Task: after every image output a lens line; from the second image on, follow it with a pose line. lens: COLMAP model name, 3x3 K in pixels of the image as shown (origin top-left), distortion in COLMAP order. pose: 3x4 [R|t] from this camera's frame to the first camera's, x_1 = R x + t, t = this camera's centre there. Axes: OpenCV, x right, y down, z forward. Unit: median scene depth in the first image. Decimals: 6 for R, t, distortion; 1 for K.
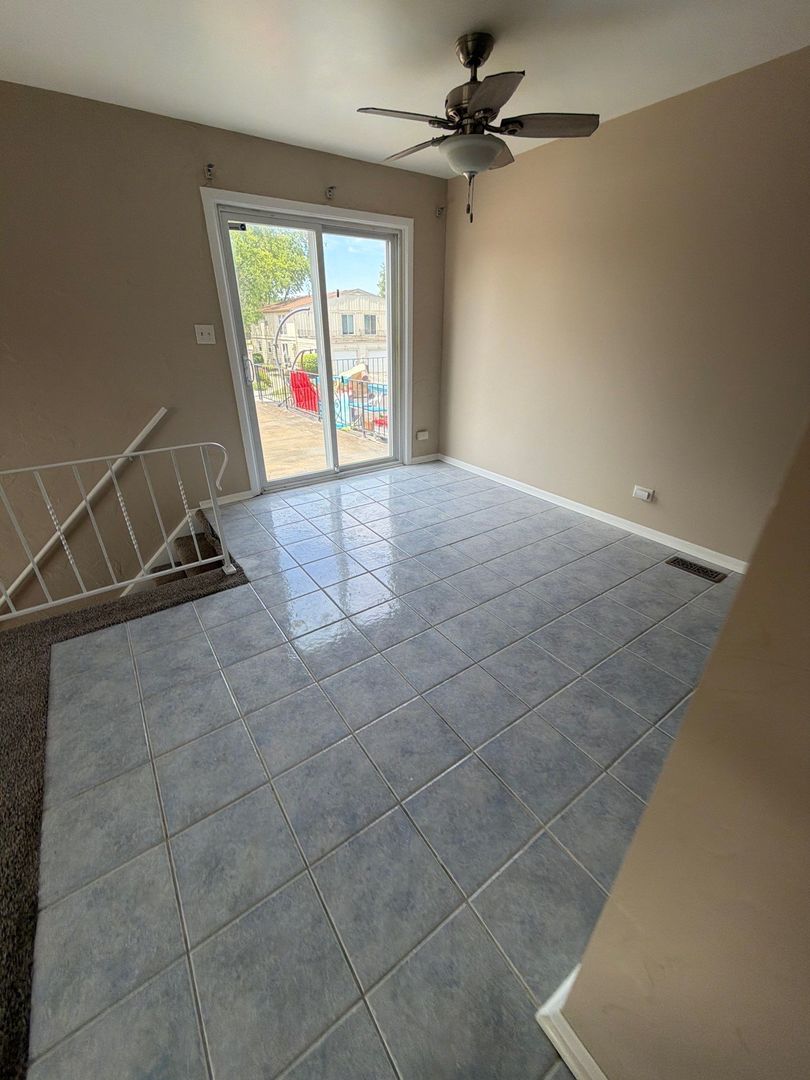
lens RADIAL K [[424.3, 0, 405.0], [0, 424.3, 540.0], [0, 0, 1]] dist [-0.012076, -0.000127]
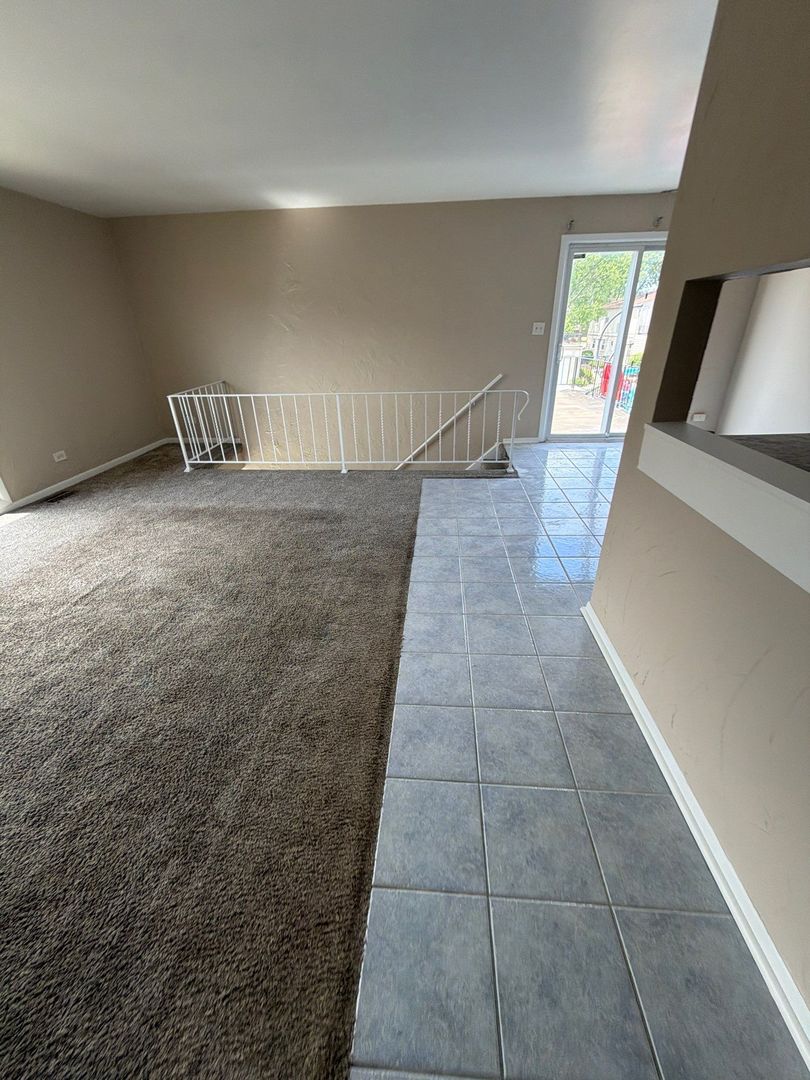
lens RADIAL K [[426.9, 0, 405.0], [0, 426.9, 540.0], [0, 0, 1]] dist [0.001008, -0.000020]
pose [[0.771575, 0.268895, -0.576513, 0.310922], [-0.268786, 0.959203, 0.087658, 0.300067], [0.576564, 0.087324, 0.812372, -0.585108]]
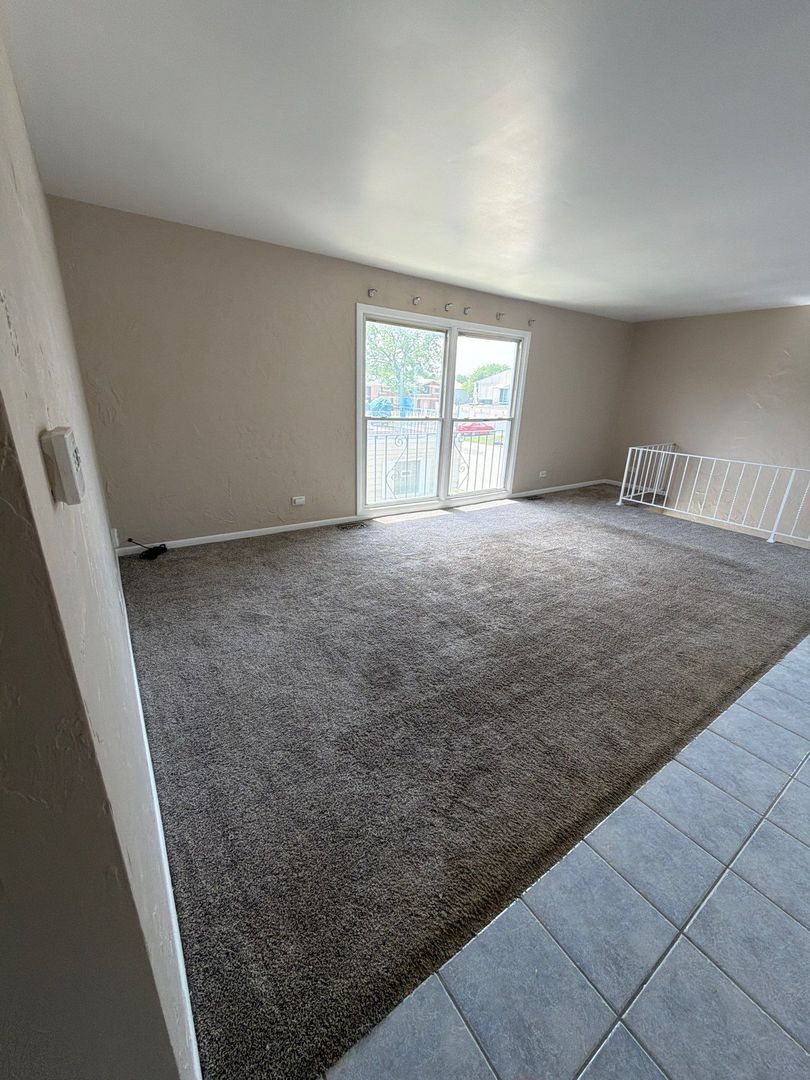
lens RADIAL K [[426.9, 0, 405.0], [0, 426.9, 540.0], [0, 0, 1]] dist [0.001008, -0.000020]
pose [[-0.010310, 0.332556, -0.943027, 0.745943], [-0.485003, 0.823056, 0.295551, 0.464832], [0.874452, 0.460418, 0.152805, -0.956617]]
